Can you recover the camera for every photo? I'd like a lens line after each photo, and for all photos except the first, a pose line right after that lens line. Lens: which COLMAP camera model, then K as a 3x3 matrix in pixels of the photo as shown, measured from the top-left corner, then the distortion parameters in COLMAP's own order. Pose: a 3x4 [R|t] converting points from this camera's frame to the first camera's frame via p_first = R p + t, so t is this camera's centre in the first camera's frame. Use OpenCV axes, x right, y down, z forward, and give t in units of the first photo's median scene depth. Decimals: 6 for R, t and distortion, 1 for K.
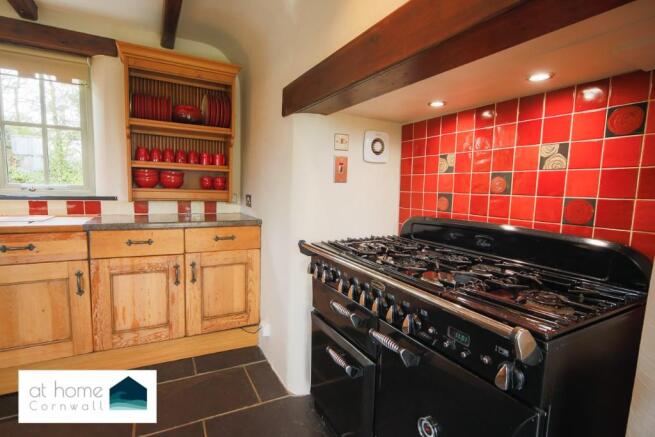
lens RADIAL K [[318.2, 0, 317.5], [0, 318.2, 220.2], [0, 0, 1]] dist [-0.004490, -0.000356]
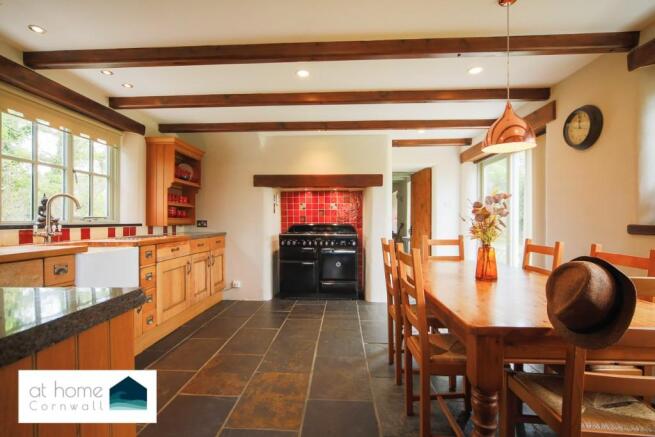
lens RADIAL K [[310.9, 0, 324.6], [0, 310.9, 218.5], [0, 0, 1]] dist [-0.002050, 0.000050]
pose [[0.514676, -0.023277, 0.857069, -1.755942], [0.105147, 0.993799, -0.036151, 0.057693], [-0.850913, 0.108724, 0.513932, -0.606949]]
